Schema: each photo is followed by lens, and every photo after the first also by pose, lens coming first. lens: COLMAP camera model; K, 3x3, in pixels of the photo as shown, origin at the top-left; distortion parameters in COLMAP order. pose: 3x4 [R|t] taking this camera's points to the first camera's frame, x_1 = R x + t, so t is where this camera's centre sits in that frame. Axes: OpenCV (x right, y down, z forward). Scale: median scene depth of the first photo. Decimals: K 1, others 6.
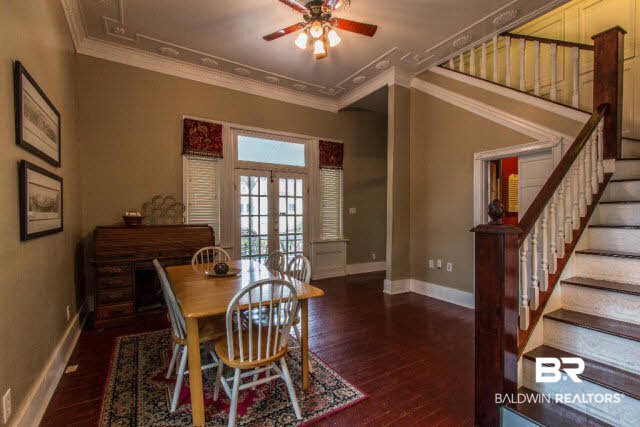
lens RADIAL K [[287.6, 0, 320.0], [0, 287.6, 213.5], [0, 0, 1]] dist [0.001082, 0.000204]
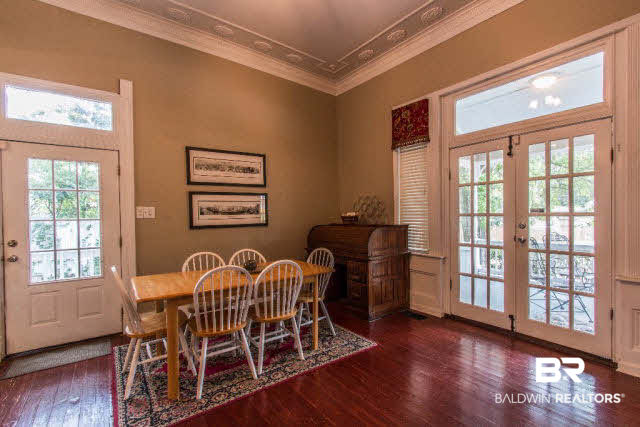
lens RADIAL K [[300.2, 0, 320.0], [0, 300.2, 213.5], [0, 0, 1]] dist [0.001294, 0.000155]
pose [[0.064884, -0.005417, -0.997878, 0.450981], [0.014652, 0.999883, -0.004475, 0.001916], [0.997785, -0.014331, 0.064956, 0.654947]]
